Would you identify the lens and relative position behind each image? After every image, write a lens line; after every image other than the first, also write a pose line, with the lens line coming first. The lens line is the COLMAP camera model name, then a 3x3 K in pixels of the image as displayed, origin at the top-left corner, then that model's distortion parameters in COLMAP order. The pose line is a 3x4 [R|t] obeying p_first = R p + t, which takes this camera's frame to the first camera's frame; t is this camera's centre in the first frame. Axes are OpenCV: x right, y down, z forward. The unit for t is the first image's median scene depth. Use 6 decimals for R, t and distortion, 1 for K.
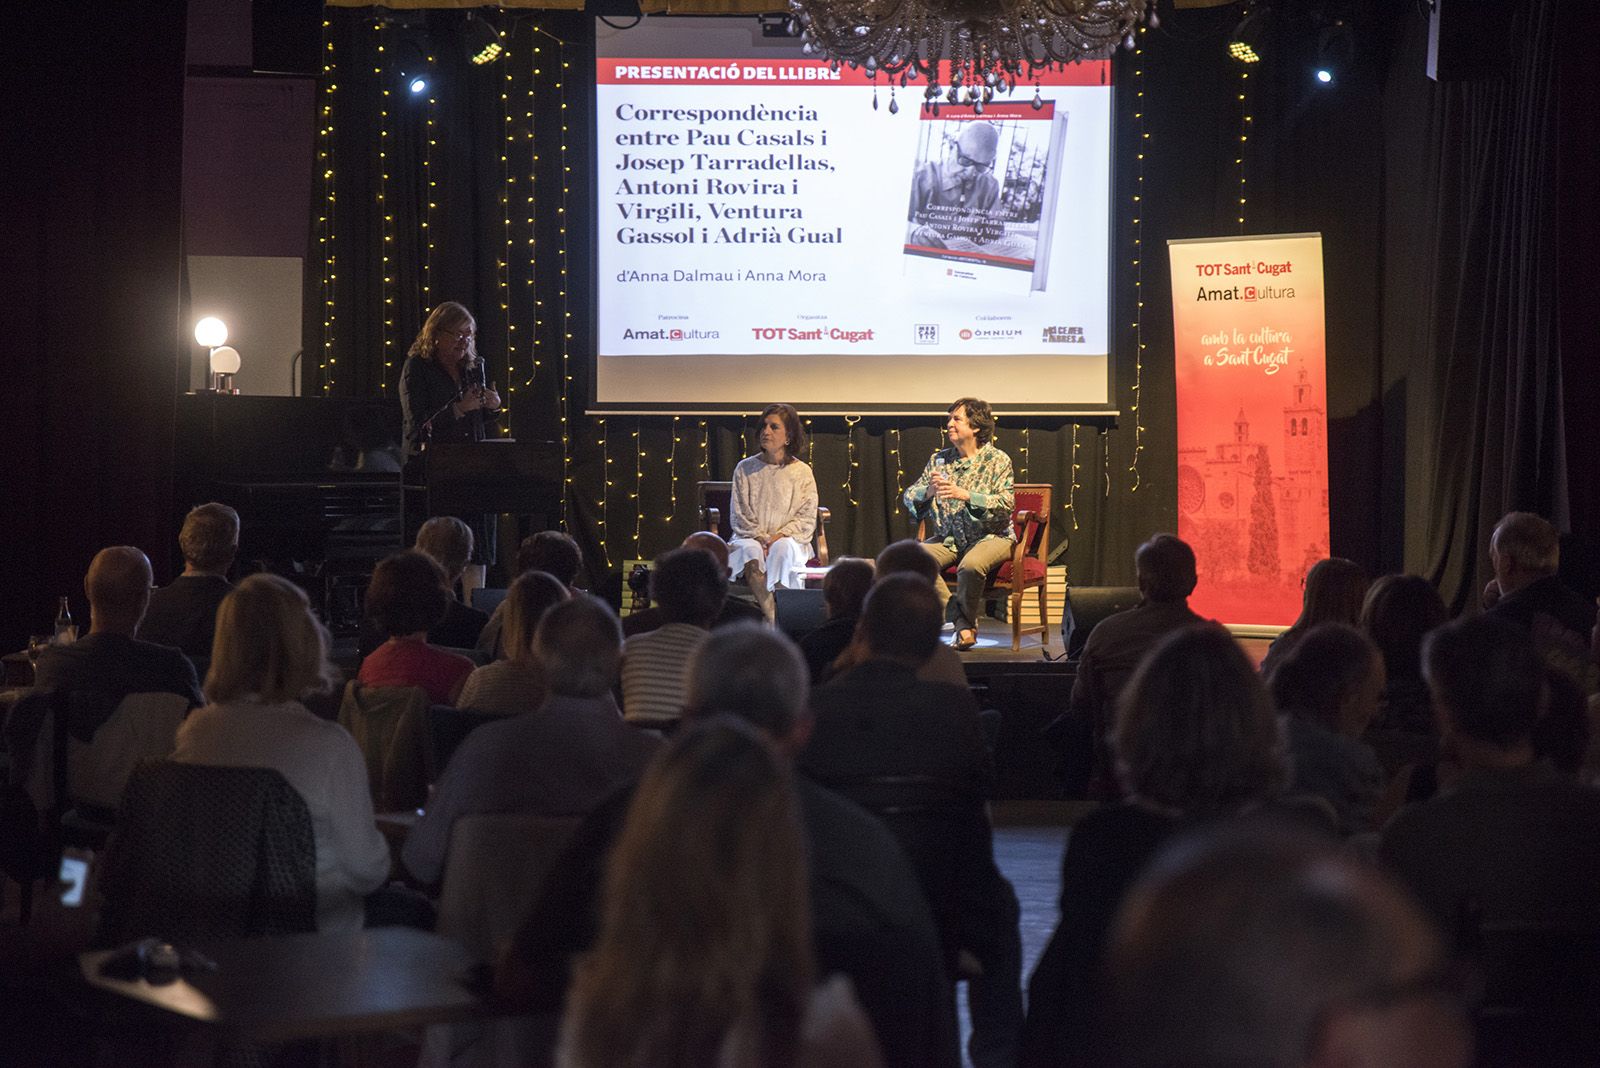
lens RADIAL K [[3053.2, 0, 808.7], [0, 3053.2, 533.6], [0, 0, 1]] dist [0.196918, 0.000000]
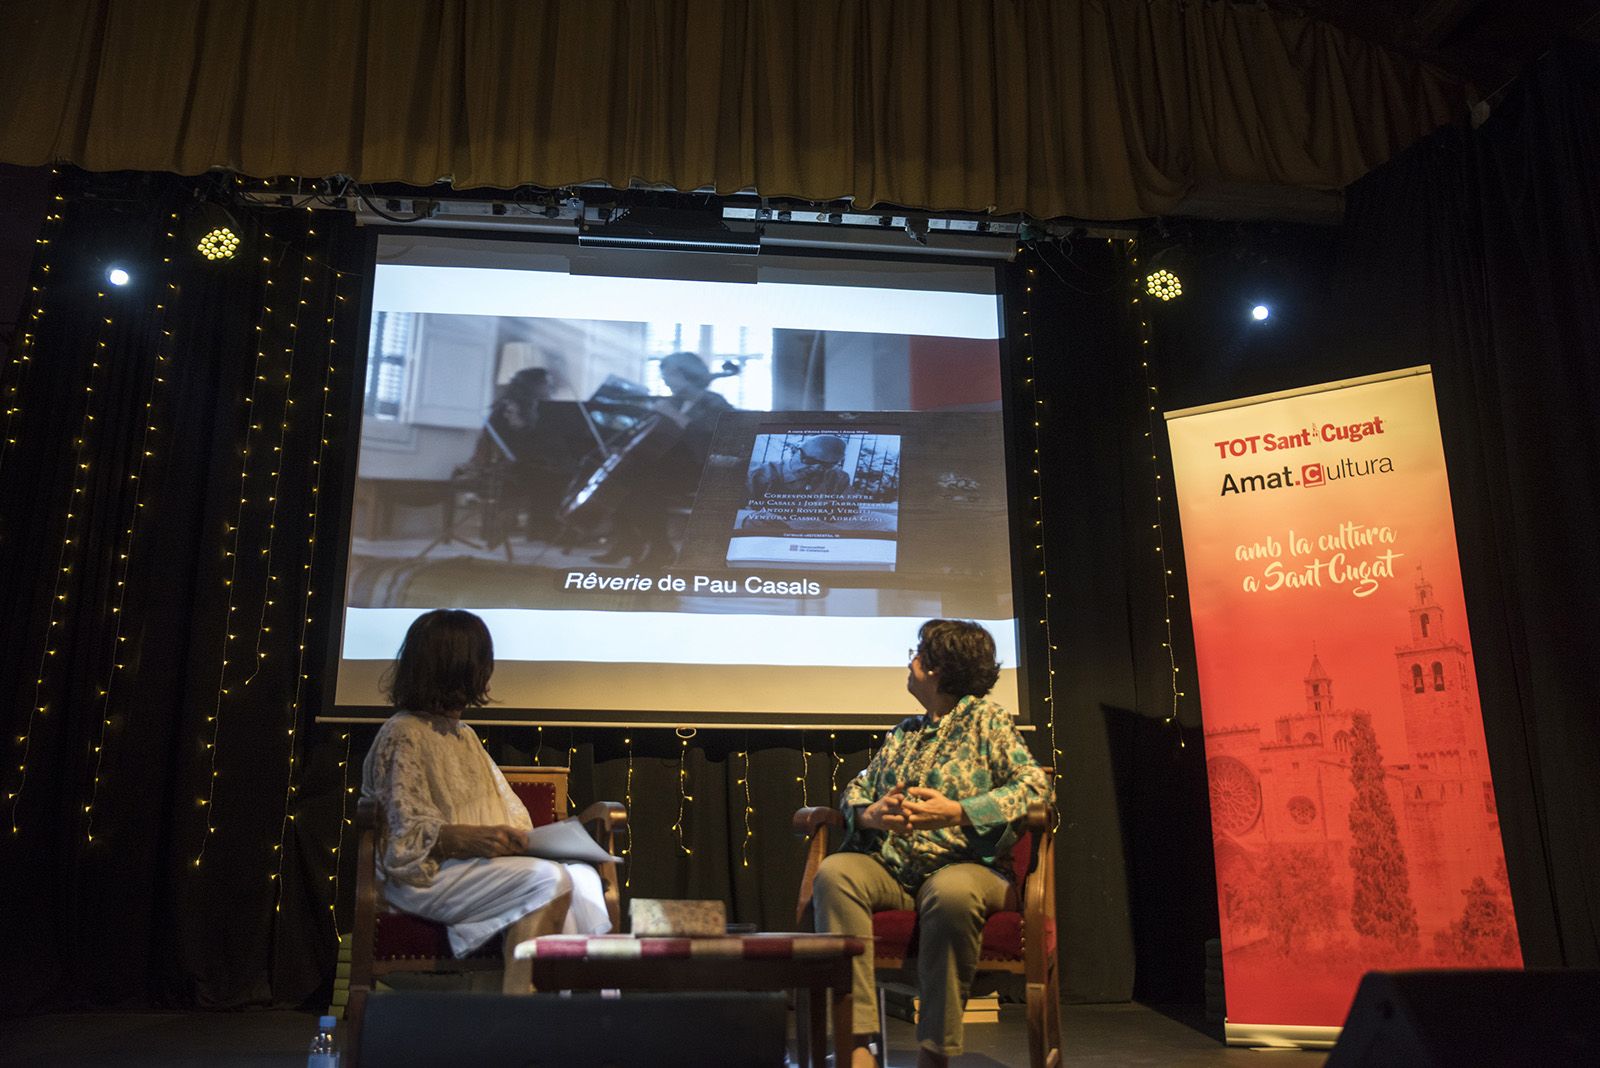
lens RADIAL K [[1298.1, 0, 801.7], [0, 1298.1, 523.5], [0, 0, 1]] dist [-0.072232, 0.073501]
pose [[0.995744, 0.016849, 0.090614, 0.013017], [0.011549, 0.952591, -0.304035, 0.010120], [-0.091441, 0.303787, 0.948342, 0.686800]]
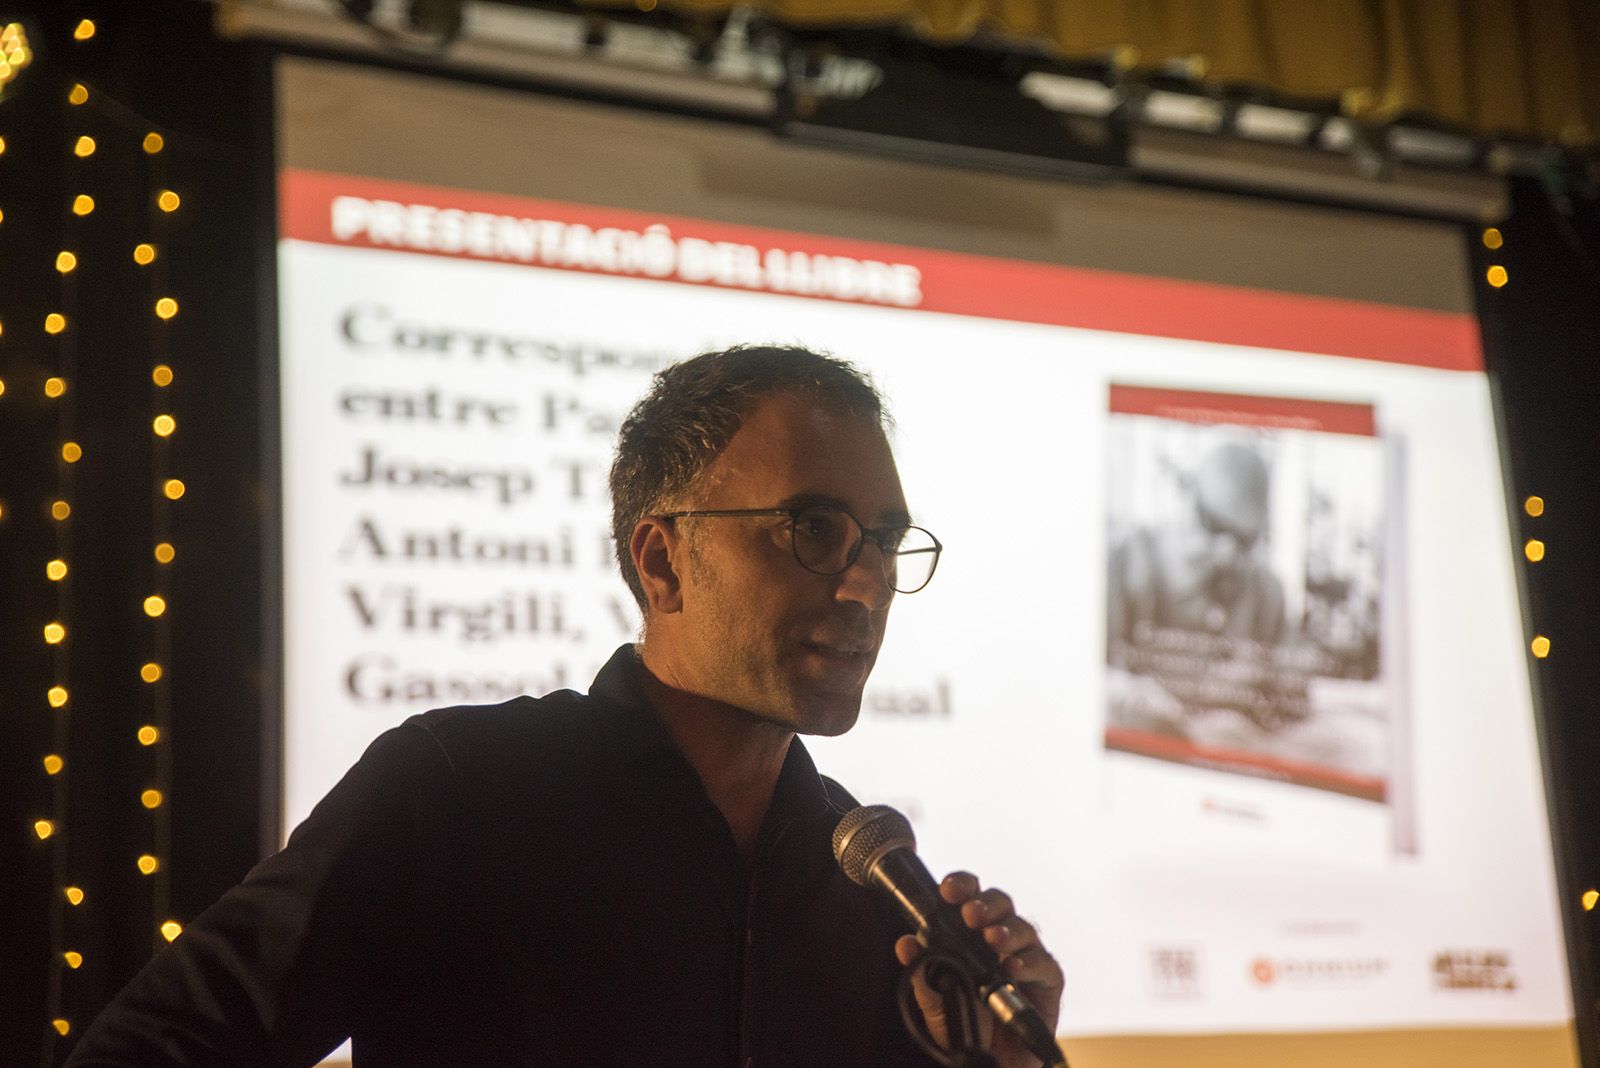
lens RADIAL K [[2539.4, 0, 803.8], [0, 2539.4, 527.3], [0, 0, 1]] dist [0.121412, 0.000000]
pose [[0.915593, 0.053205, 0.398571, -0.126706], [0.070688, 0.954475, -0.289795, -0.030847], [-0.395844, 0.293508, 0.870150, 0.739925]]
